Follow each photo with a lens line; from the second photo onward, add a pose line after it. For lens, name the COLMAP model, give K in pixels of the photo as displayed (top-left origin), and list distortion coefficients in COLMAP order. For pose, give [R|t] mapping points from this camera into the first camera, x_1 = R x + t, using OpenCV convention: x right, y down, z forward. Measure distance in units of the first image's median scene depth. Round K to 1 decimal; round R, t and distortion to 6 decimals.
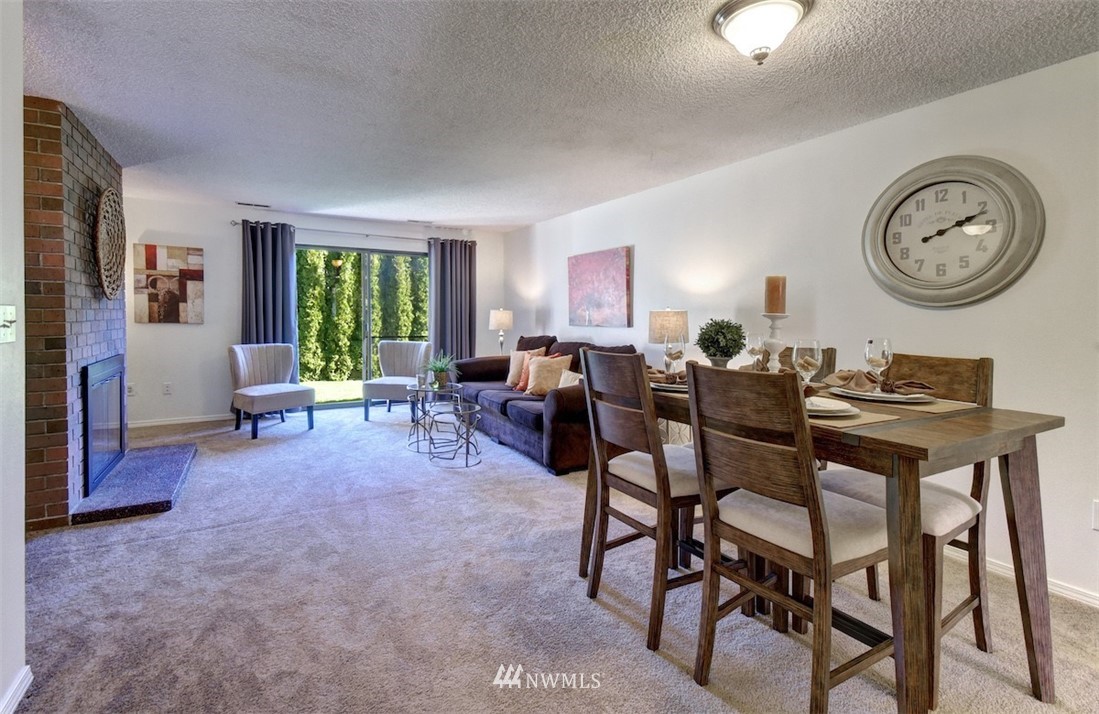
lens RADIAL K [[499.5, 0, 526.2], [0, 499.5, 322.7], [0, 0, 1]] dist [0.027702, 0.000425]
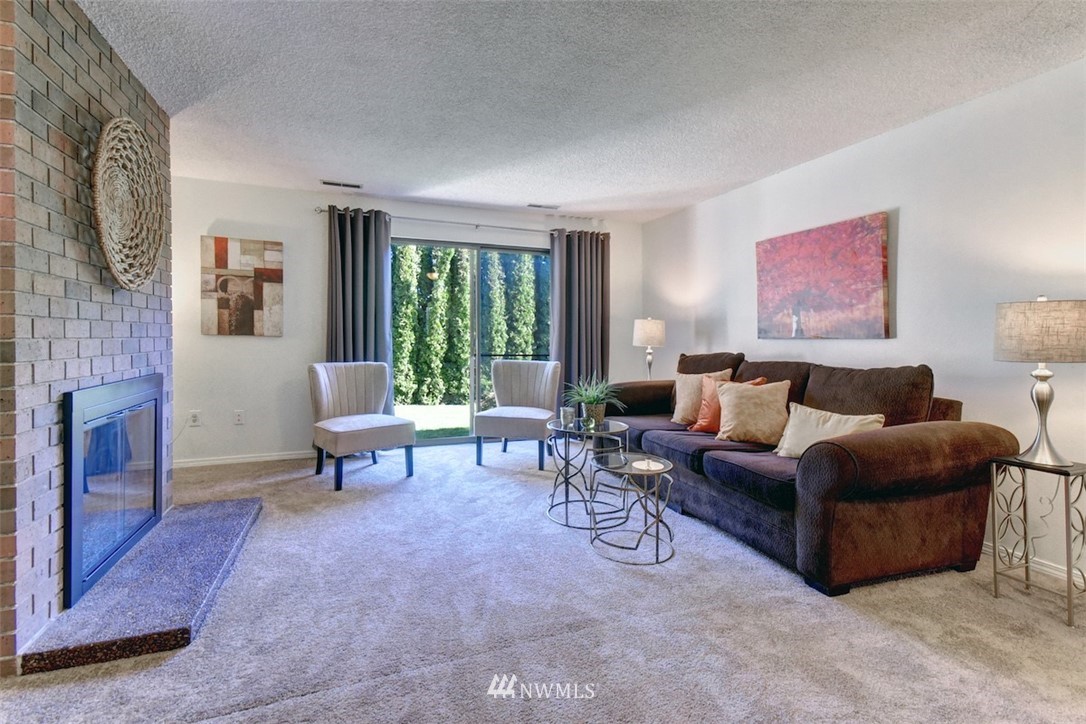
lens RADIAL K [[495.6, 0, 541.5], [0, 495.6, 335.0], [0, 0, 1]] dist [0.022108, -0.000184]
pose [[0.991712, -0.002324, -0.128461, -0.133466], [-0.000765, 0.999712, -0.023992, 0.018428], [0.128480, 0.023891, 0.991424, 0.276766]]
